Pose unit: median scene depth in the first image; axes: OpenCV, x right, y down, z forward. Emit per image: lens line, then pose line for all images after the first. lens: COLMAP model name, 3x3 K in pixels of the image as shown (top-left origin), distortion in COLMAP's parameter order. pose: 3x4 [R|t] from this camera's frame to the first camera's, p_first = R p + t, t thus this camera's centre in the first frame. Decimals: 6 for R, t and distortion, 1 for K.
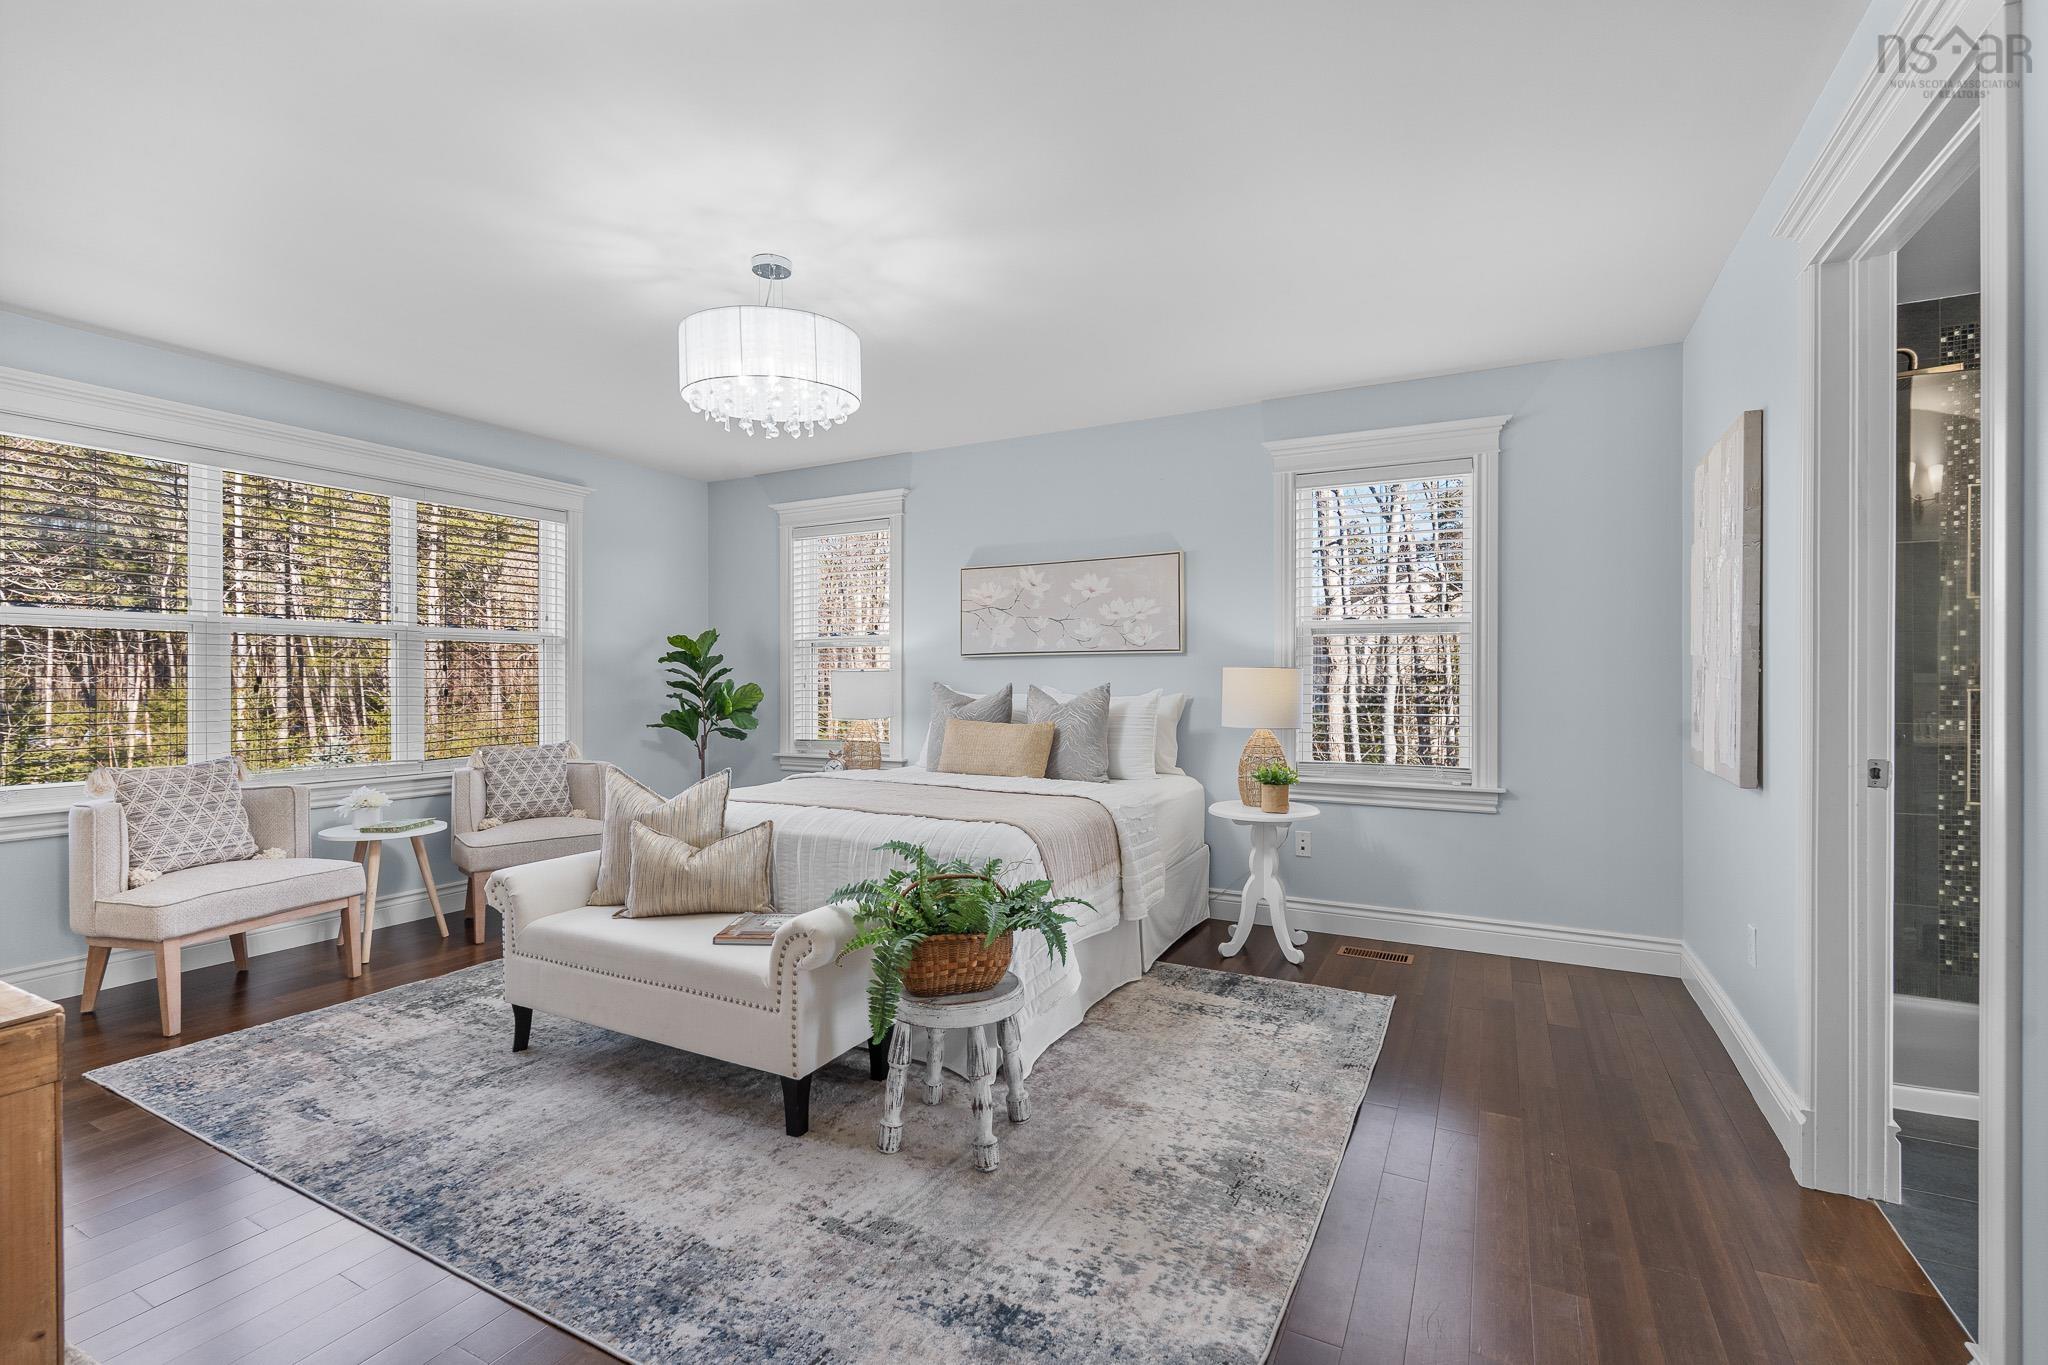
lens RADIAL K [[896.4, 0, 1022.5], [0, 896.4, 687.0], [0, 0, 1]] dist [-0.001838, -0.001036]
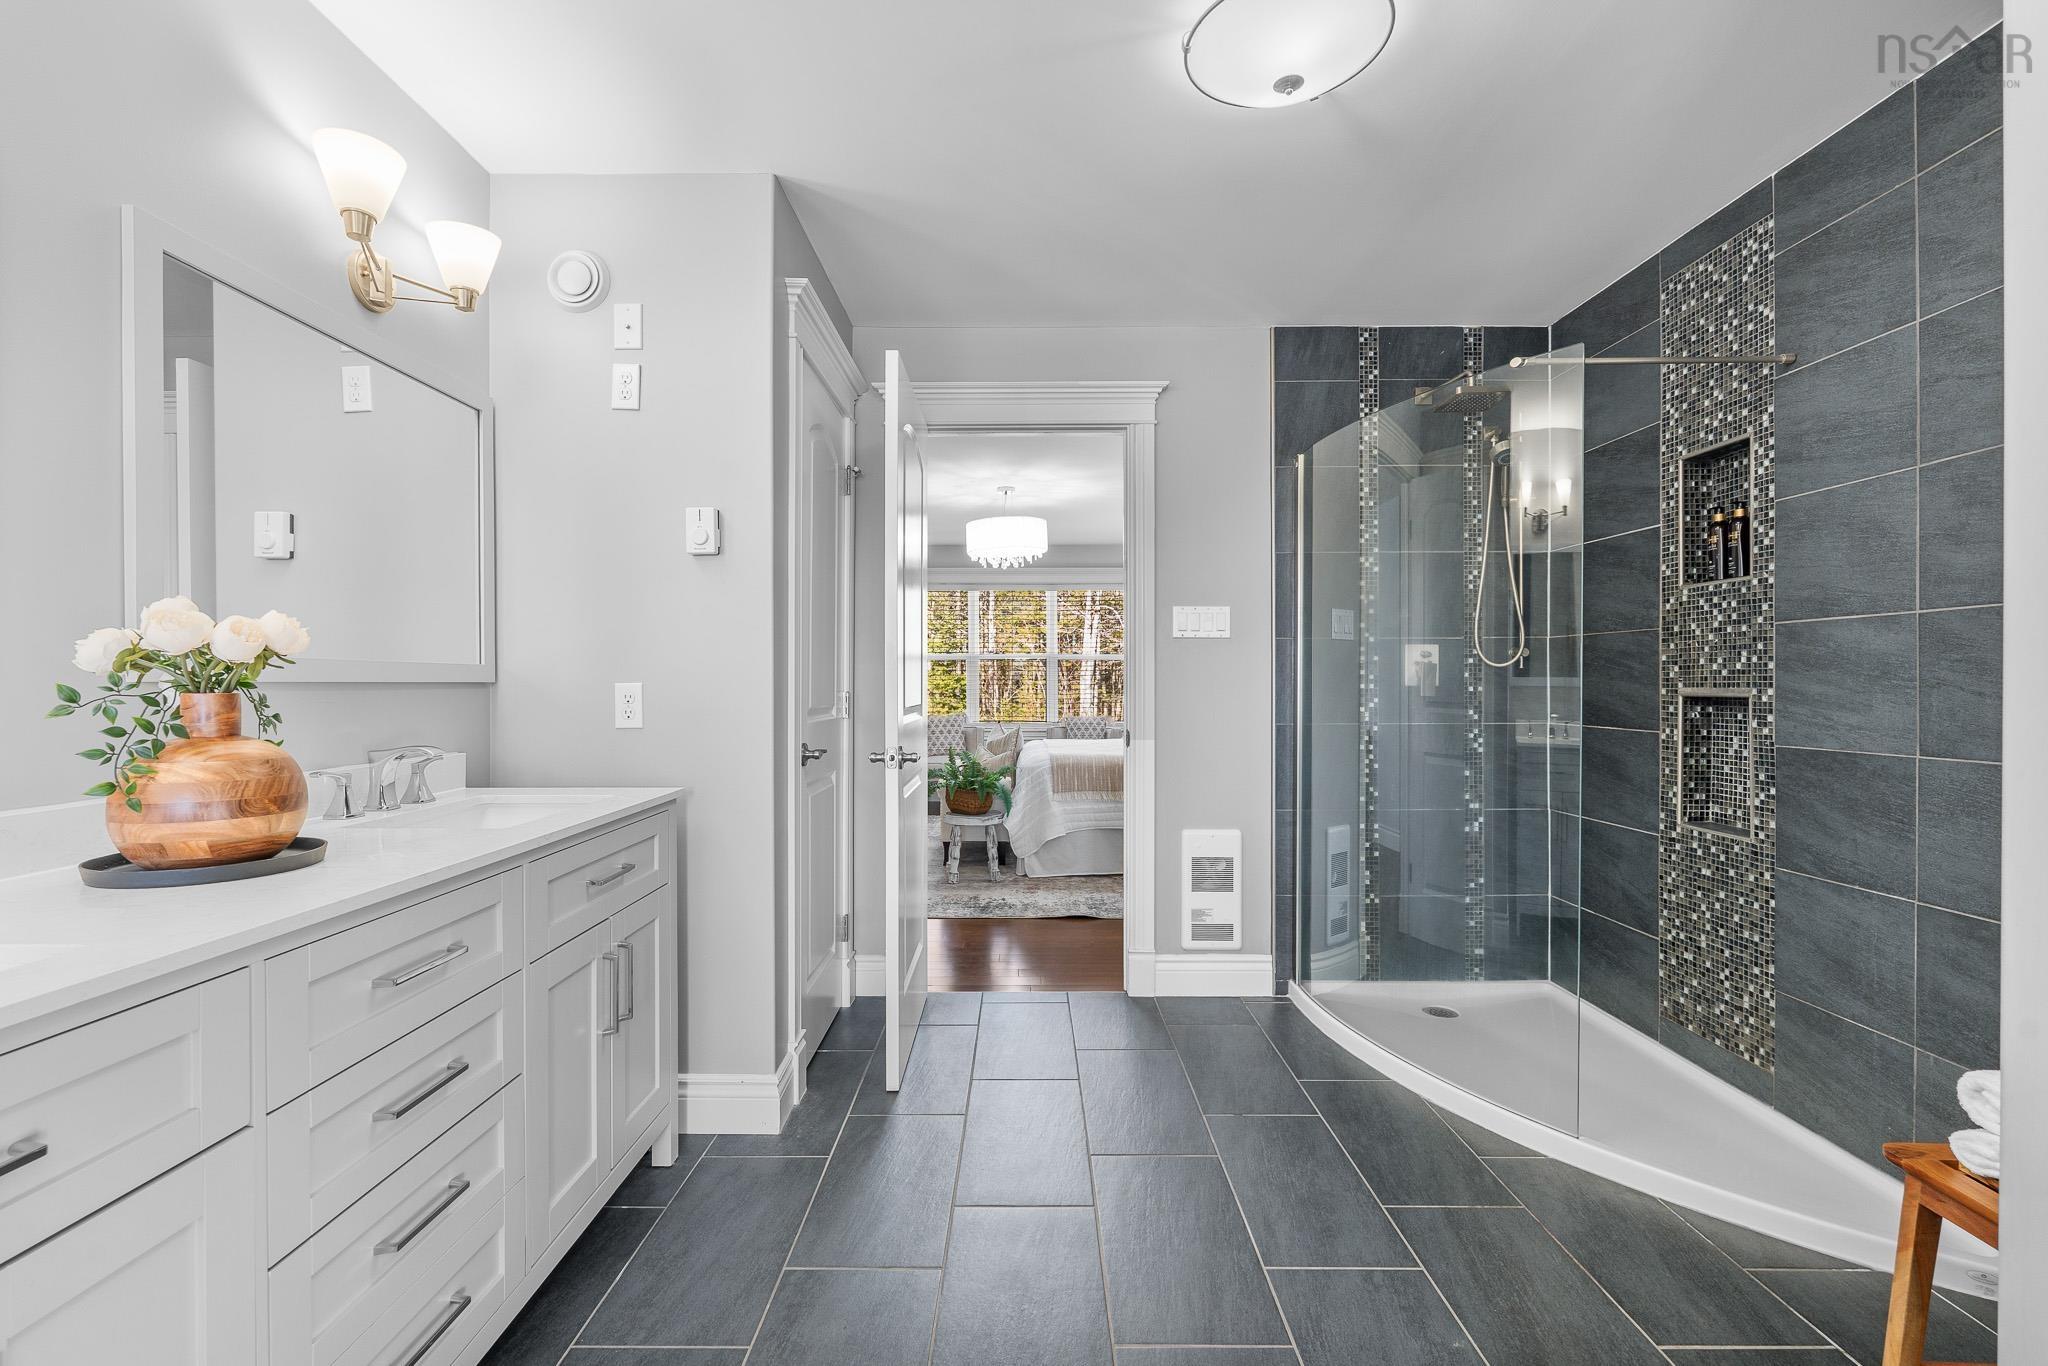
lens RADIAL K [[896.4, 0, 1023.3], [0, 896.4, 682.0], [0, 0, 1]] dist [-0.001838, -0.001036]
pose [[0.456969, -0.000216, -0.889482, 1.537747], [-0.000055, 1.000000, -0.000271, -0.008259], [0.889482, 0.000173, 0.456969, 0.033954]]
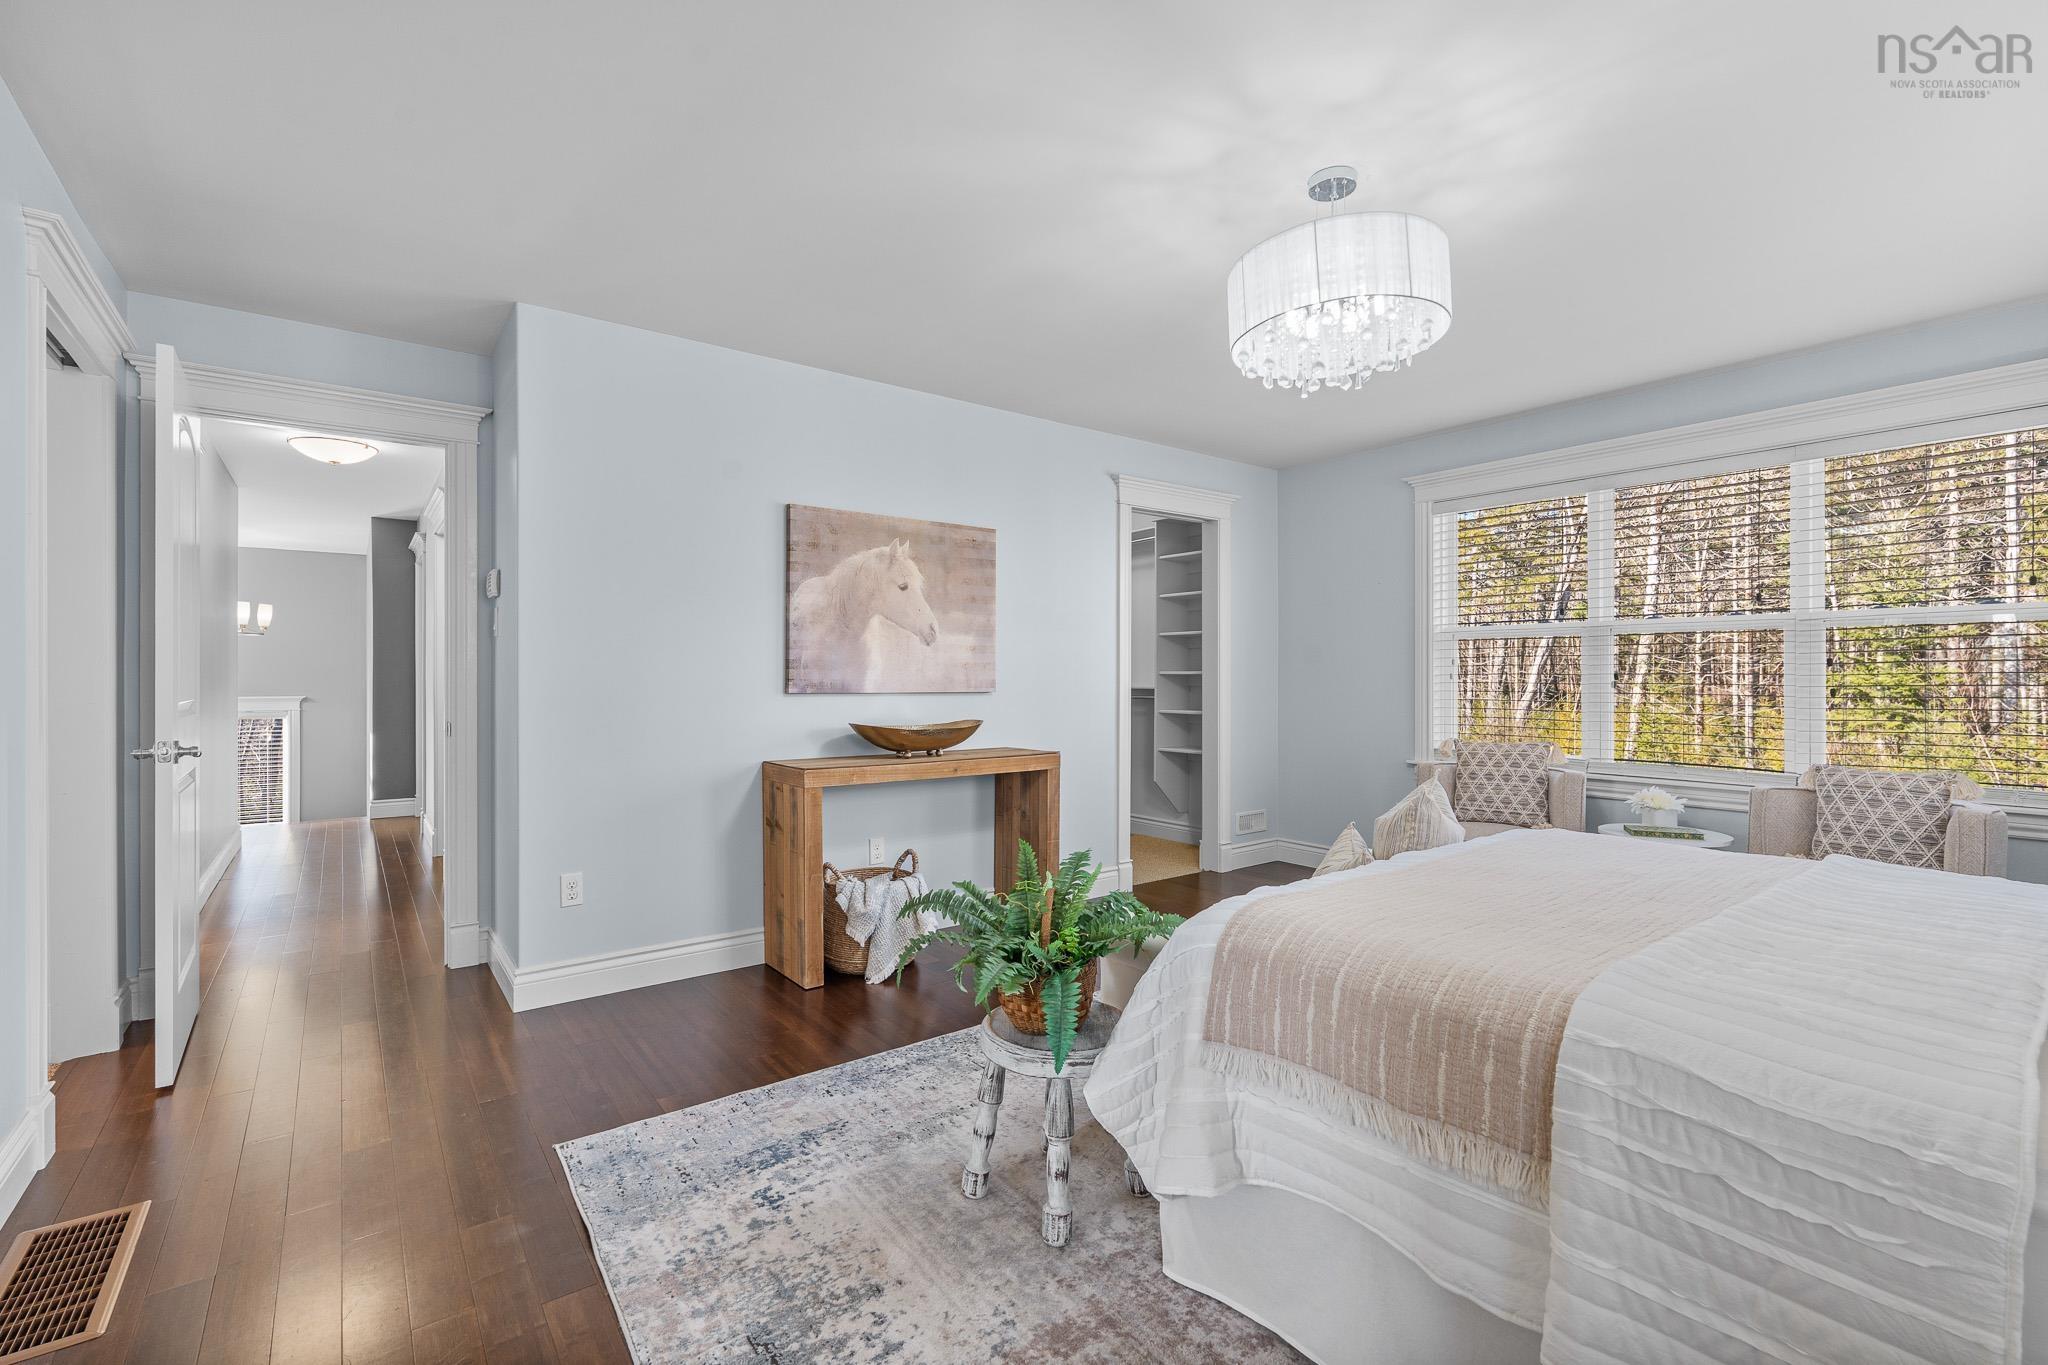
lens RADIAL K [[896.4, 0, 1028.4], [0, 896.4, 681.5], [0, 0, 1]] dist [-0.001838, -0.001036]
pose [[-0.413182, 0.006343, -0.910626, 0.525164], [-0.009142, 0.999896, 0.011113, -0.009020], [0.910603, 0.012916, -0.413081, 0.950491]]
